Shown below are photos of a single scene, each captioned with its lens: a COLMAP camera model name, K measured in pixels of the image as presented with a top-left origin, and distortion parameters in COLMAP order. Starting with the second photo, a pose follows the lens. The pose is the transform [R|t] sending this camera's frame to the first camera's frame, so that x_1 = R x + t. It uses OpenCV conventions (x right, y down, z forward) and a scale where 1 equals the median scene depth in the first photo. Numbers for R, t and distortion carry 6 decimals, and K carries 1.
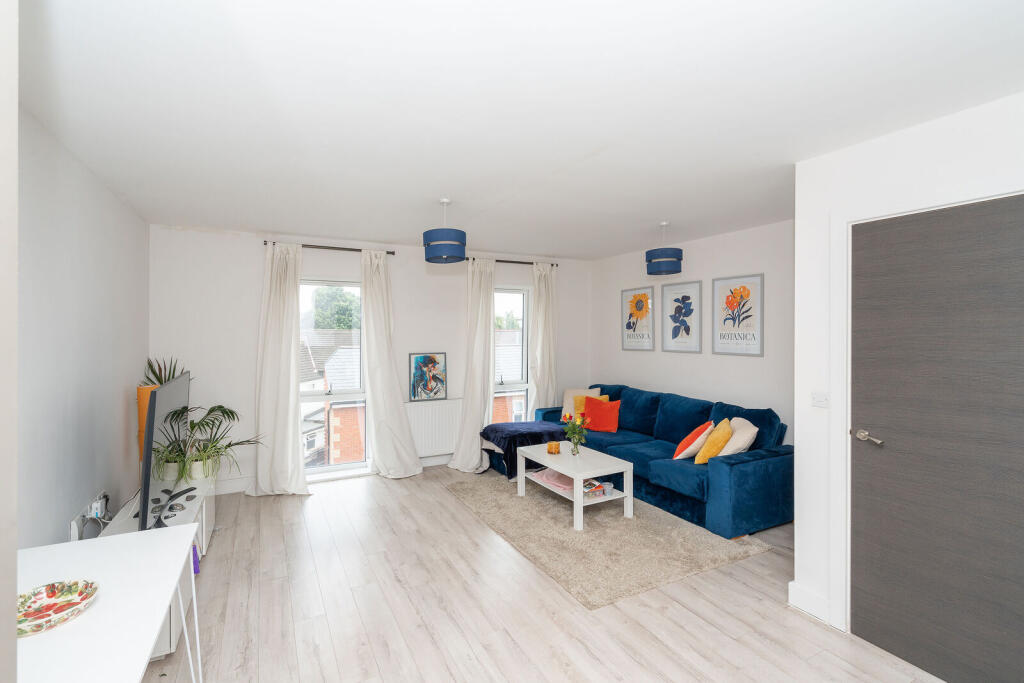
lens RADIAL K [[467.8, 0, 512.5], [0, 467.8, 354.0], [0, 0, 1]] dist [-0.000776, 0.000114]
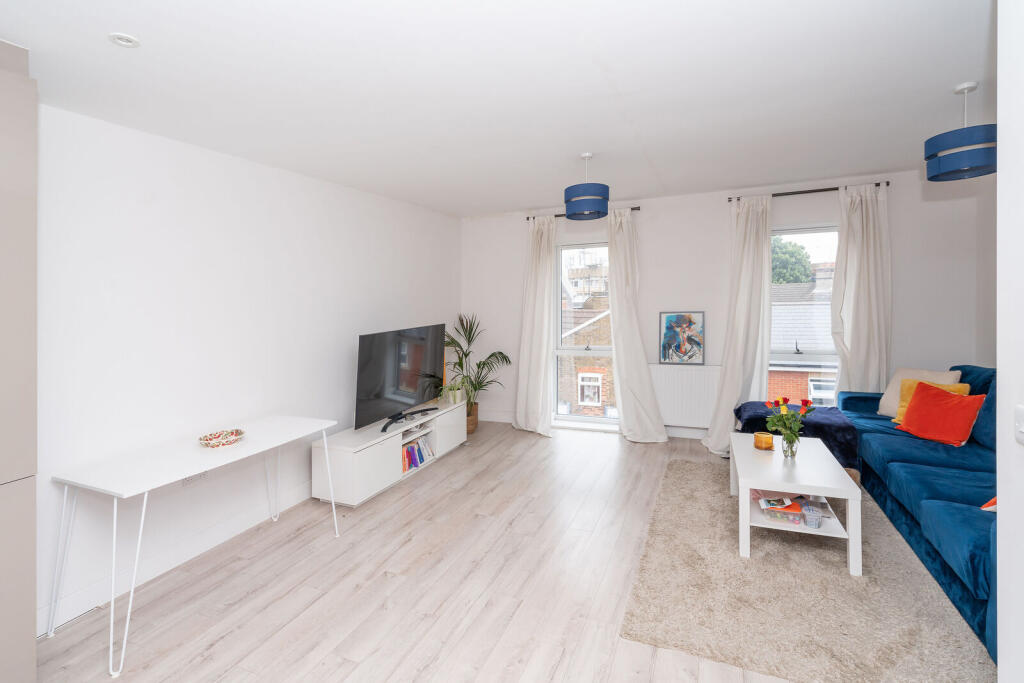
lens RADIAL K [[478.2, 0, 510.1], [0, 478.2, 308.3], [0, 0, 1]] dist [0.000481, 0.000379]
pose [[0.627786, 0.002227, -0.778382, 0.334007], [-0.006563, 0.999976, -0.002432, -0.004497], [0.778358, 0.006636, 0.627786, 0.164851]]
